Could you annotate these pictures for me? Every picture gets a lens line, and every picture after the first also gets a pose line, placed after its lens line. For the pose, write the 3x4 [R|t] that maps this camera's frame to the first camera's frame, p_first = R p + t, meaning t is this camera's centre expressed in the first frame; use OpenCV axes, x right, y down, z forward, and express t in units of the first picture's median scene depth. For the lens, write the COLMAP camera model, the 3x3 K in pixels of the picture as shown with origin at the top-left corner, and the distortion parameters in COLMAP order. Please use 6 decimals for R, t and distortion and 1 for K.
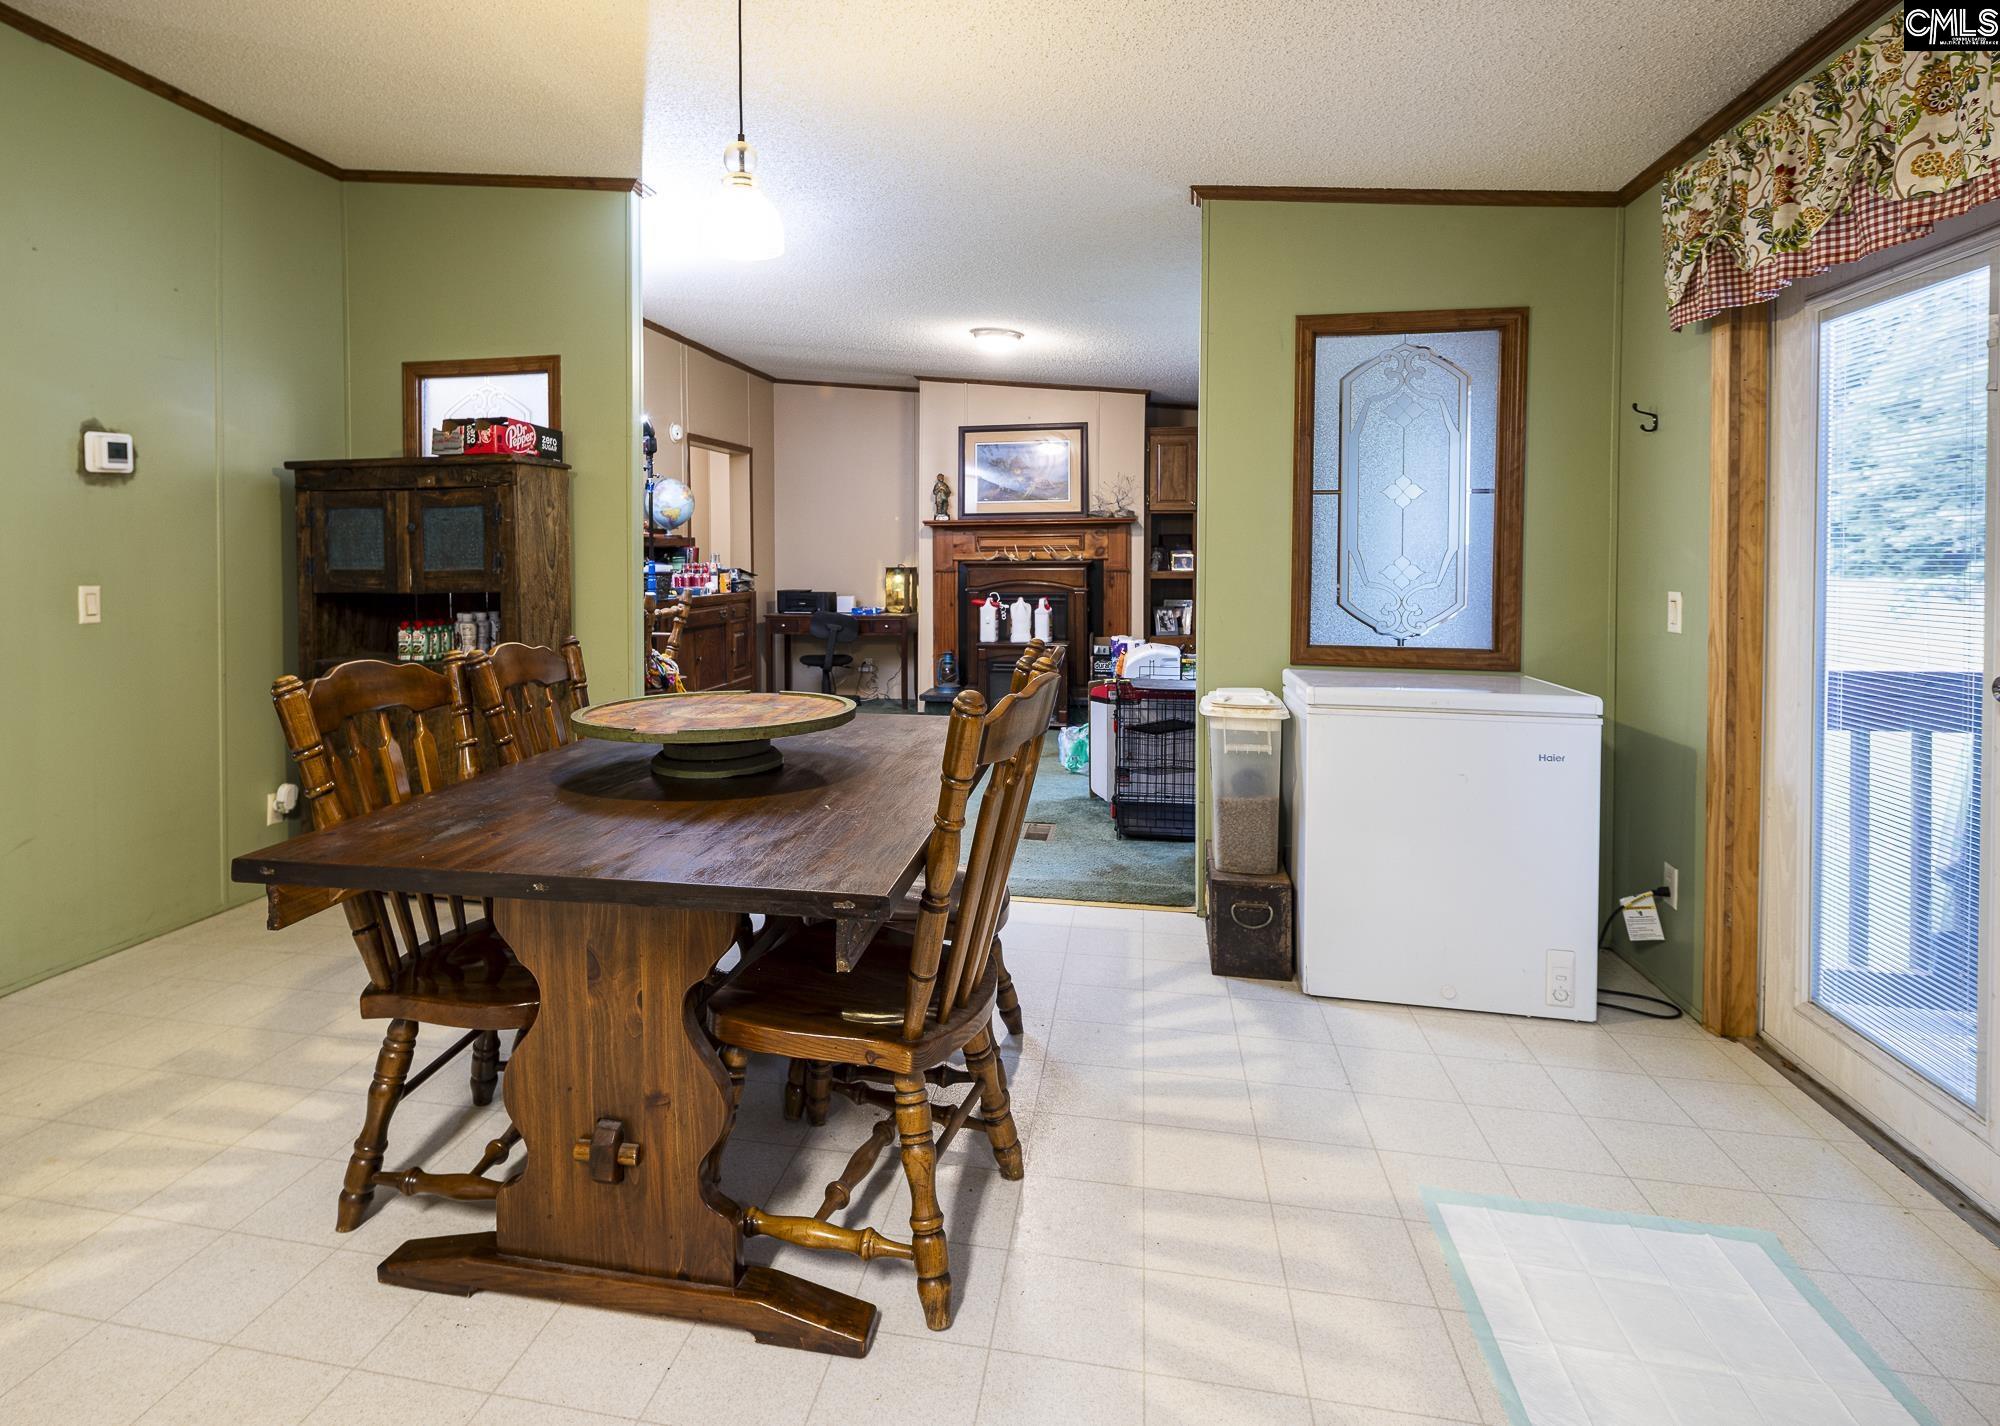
lens RADIAL K [[1034.8, 0, 924.2], [0, 1034.8, 568.7], [0, 0, 1]] dist [-0.002578, -0.001553]
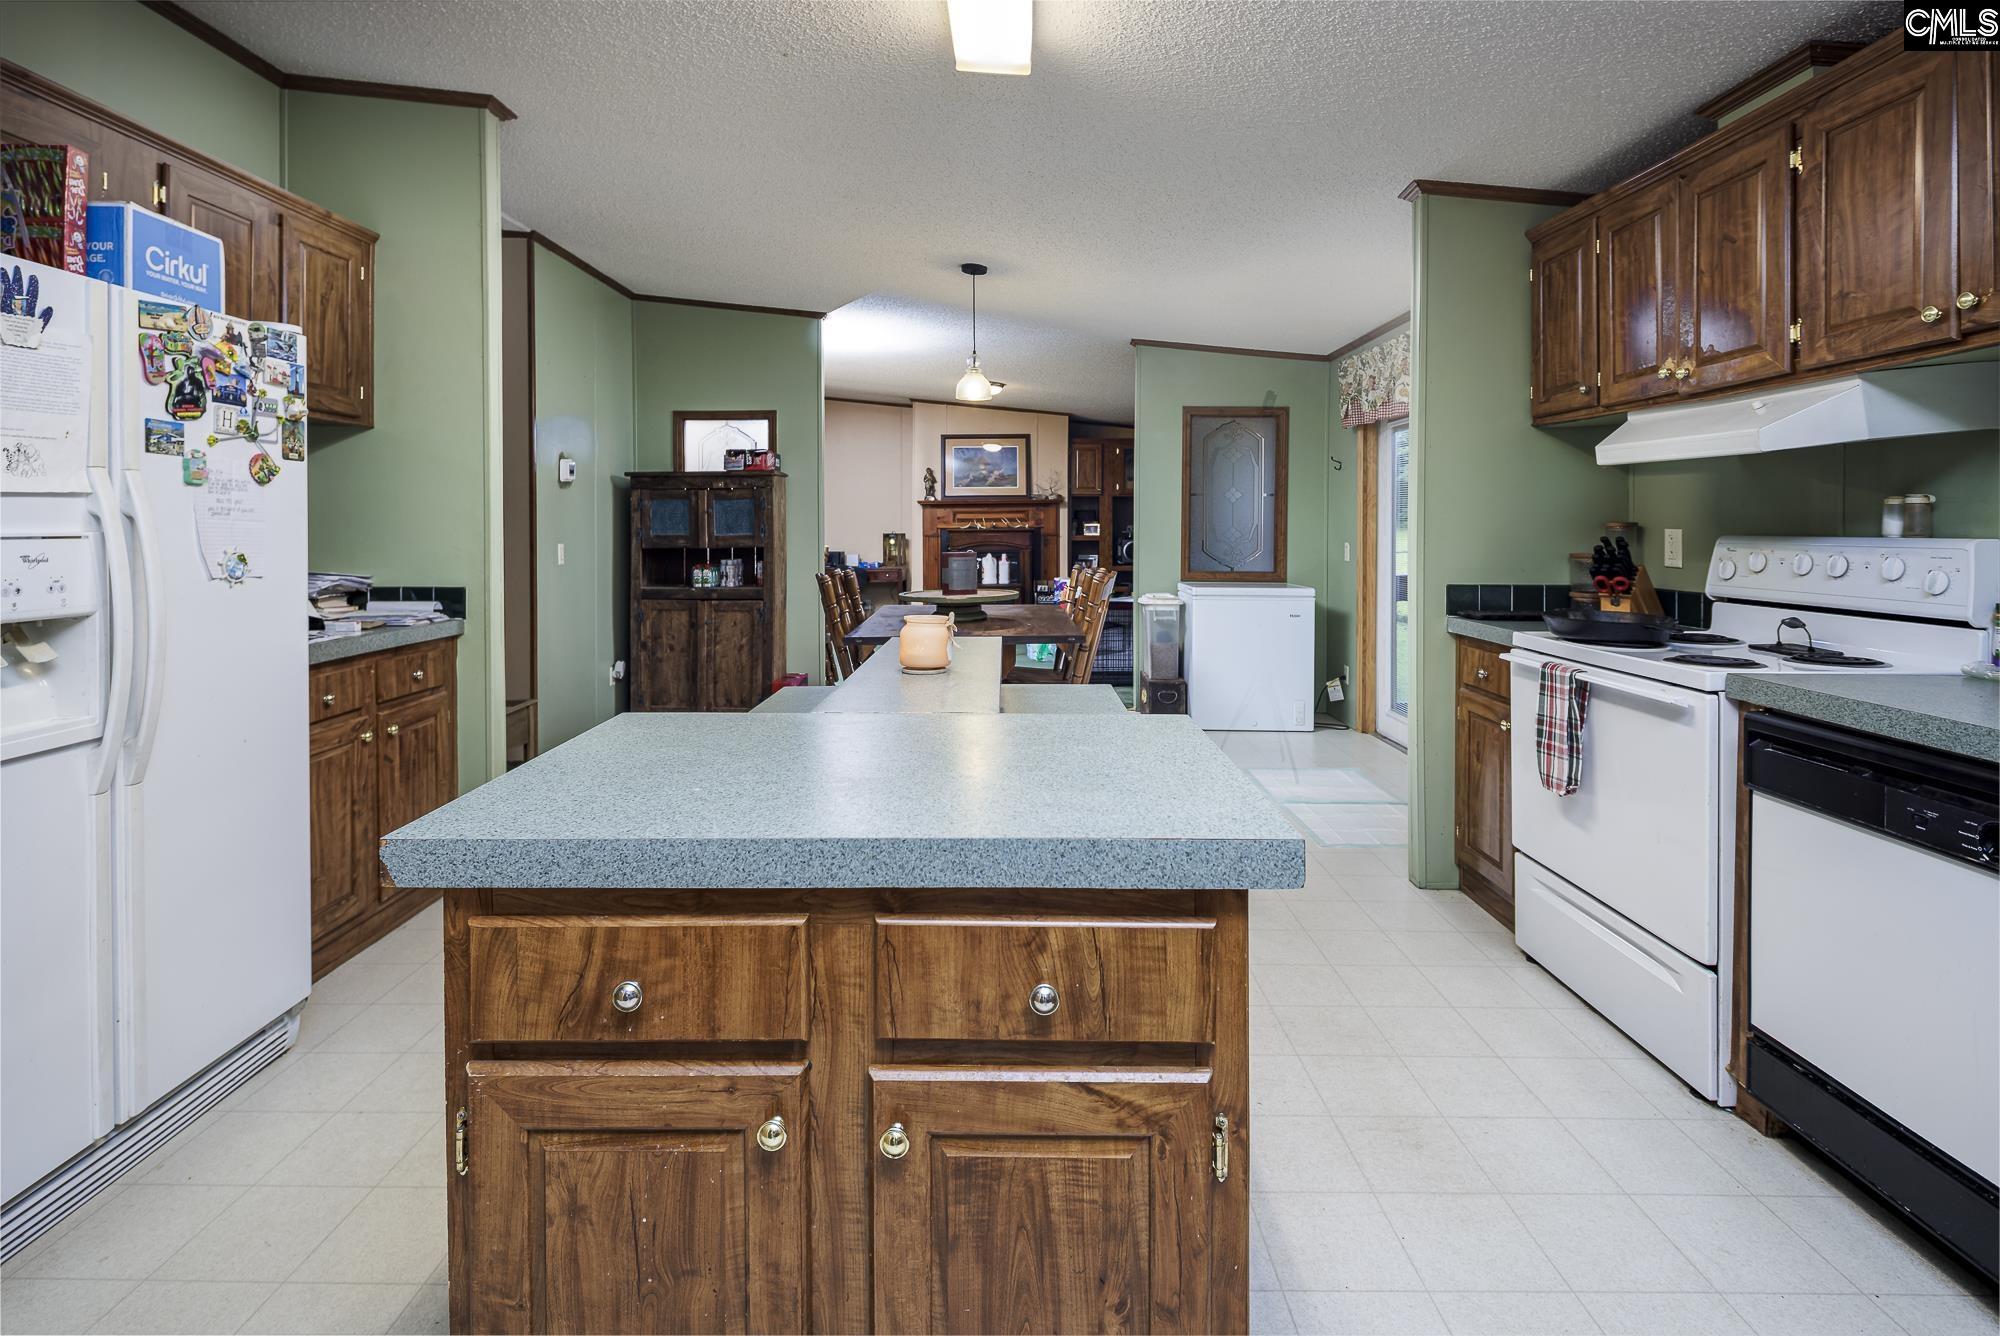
lens RADIAL K [[968.0, 0, 1001.0], [0, 968.0, 526.1], [0, 0, 1]] dist [-0.001588, -0.002701]
pose [[0.979570, -0.000653, 0.201104, -0.205976], [0.002457, 0.999959, -0.008718, 0.001016], [-0.201090, 0.009034, 0.979531, -0.433916]]
